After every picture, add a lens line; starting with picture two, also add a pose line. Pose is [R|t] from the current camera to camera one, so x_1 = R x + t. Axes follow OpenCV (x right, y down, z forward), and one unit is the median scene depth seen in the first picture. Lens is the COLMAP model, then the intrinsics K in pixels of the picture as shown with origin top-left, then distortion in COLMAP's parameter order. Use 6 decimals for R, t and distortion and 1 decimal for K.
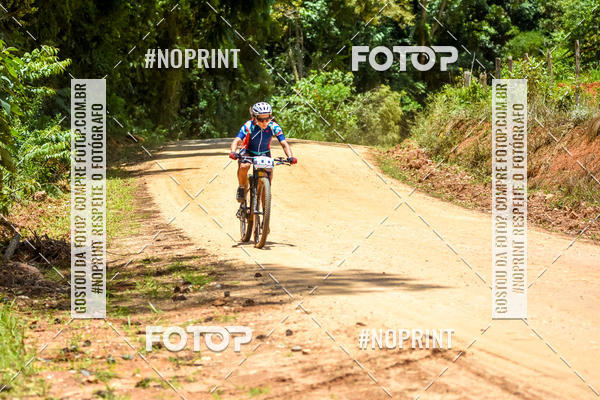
lens RADIAL K [[2618.9, 0, 313.4], [0, 2618.9, 201.3], [0, 0, 1]] dist [-0.076059, 4.630055]
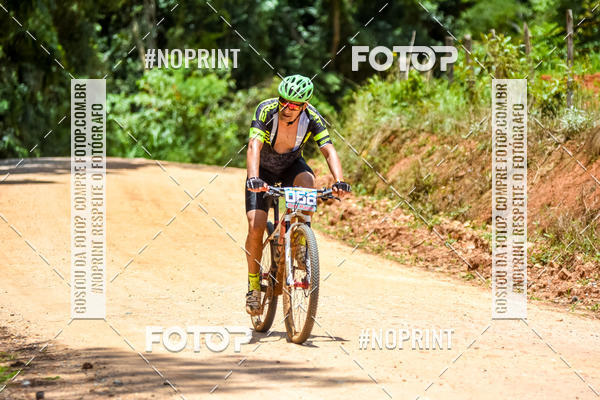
lens RADIAL K [[3400.6, 0, 300.0], [0, 3400.6, 200.0], [0, 0, 1]] dist [0.504119, 20.737610]
pose [[0.999568, -0.000743, 0.029378, 0.007321], [0.001102, 0.999925, -0.012216, -0.003087], [-0.029367, 0.012243, 0.999494, 0.140569]]
